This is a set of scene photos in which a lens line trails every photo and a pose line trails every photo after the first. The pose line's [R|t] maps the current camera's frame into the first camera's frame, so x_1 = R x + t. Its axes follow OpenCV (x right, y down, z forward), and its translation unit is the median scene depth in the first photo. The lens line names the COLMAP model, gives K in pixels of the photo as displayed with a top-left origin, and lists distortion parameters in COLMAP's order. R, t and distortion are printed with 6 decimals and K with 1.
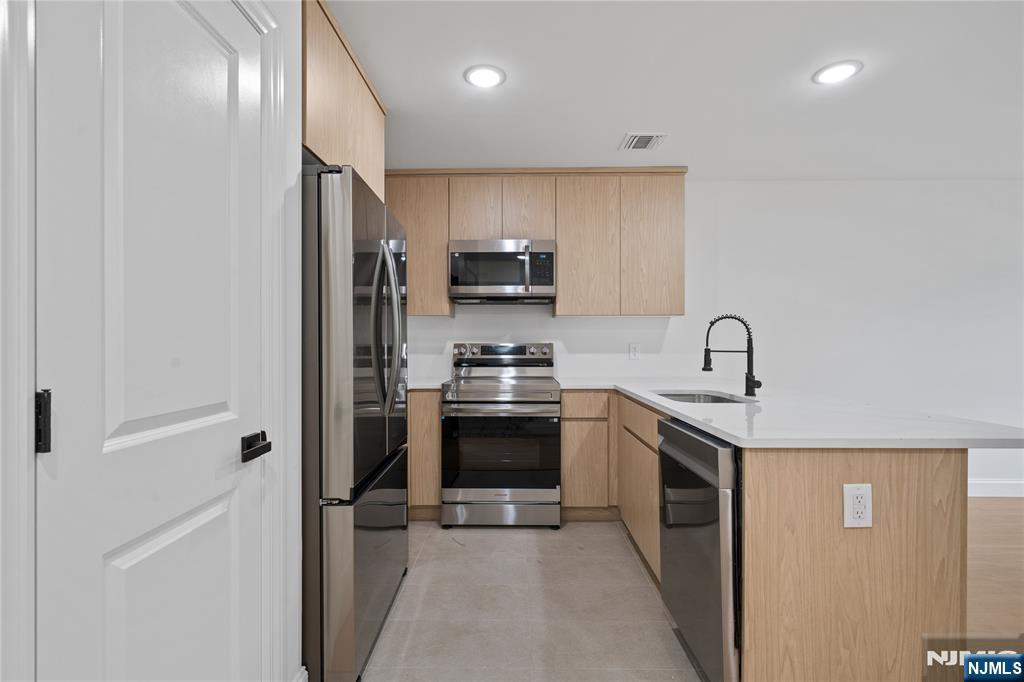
lens RADIAL K [[478.6, 0, 511.1], [0, 478.6, 343.7], [0, 0, 1]] dist [0.002491, 0.000302]
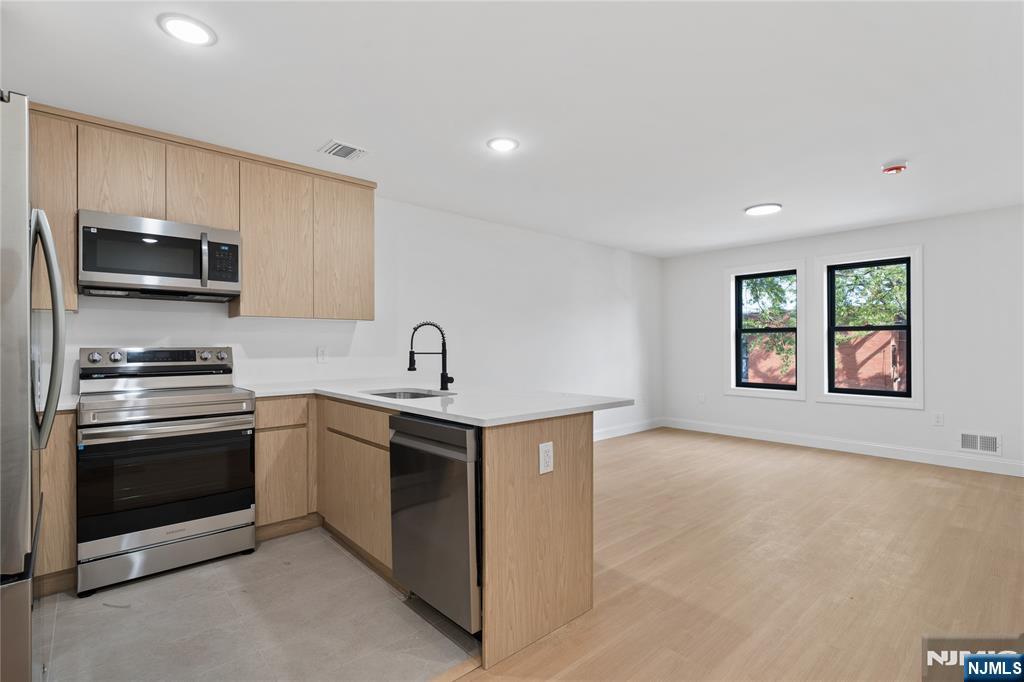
lens RADIAL K [[478.6, 0, 511.1], [0, 478.6, 343.7], [0, 0, 1]] dist [0.002491, 0.000302]
pose [[0.739825, 0.000571, 0.672799, -0.144839], [0.004449, 0.999974, -0.005740, 0.000178], [-0.672784, 0.007240, 0.739803, -0.001327]]
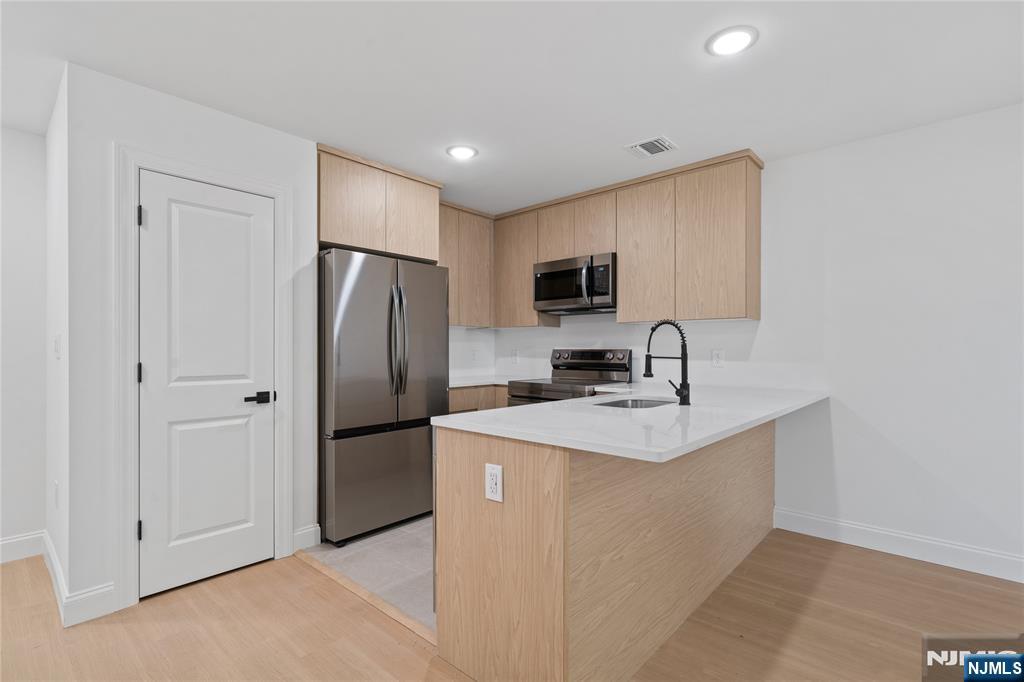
lens RADIAL K [[485.1, 0, 514.9], [0, 485.1, 350.6], [0, 0, 1]] dist [0.002266, -0.000099]
pose [[0.752004, 0.003566, -0.659149, 0.688143], [-0.002736, 0.999994, 0.002288, 0.000362], [0.659153, 0.000082, 0.752009, 0.048654]]
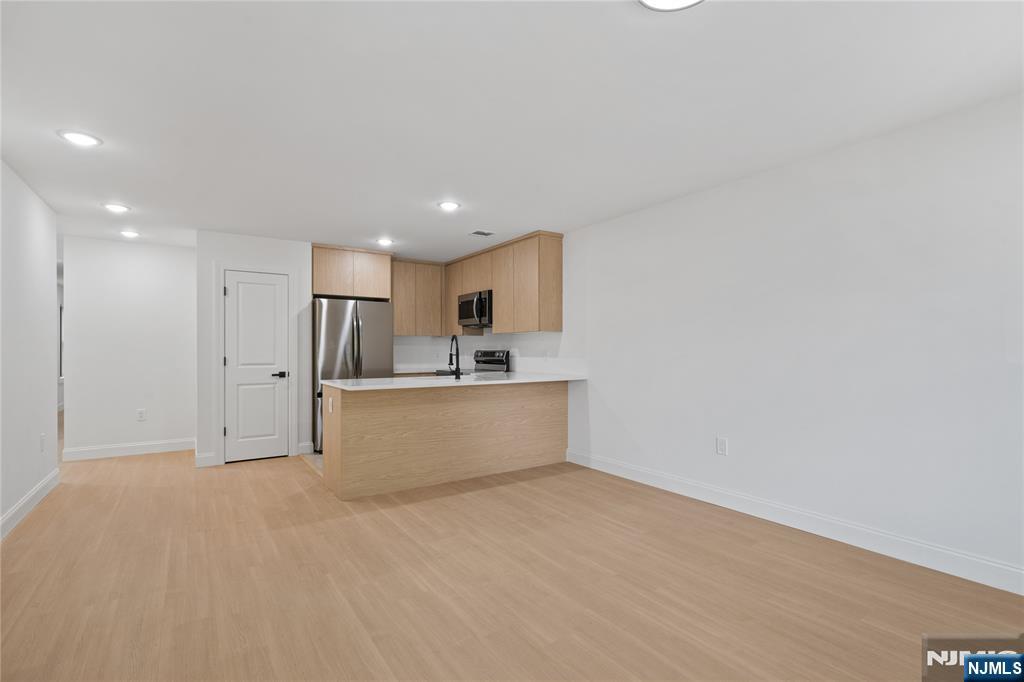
lens RADIAL K [[485.1, 0, 514.9], [0, 485.1, 350.6], [0, 0, 1]] dist [0.002266, -0.000099]
pose [[0.567603, 0.001315, -0.823301, 1.683938], [-0.001099, 0.999999, 0.000839, -0.001732], [0.823301, 0.000429, 0.567604, 0.101846]]
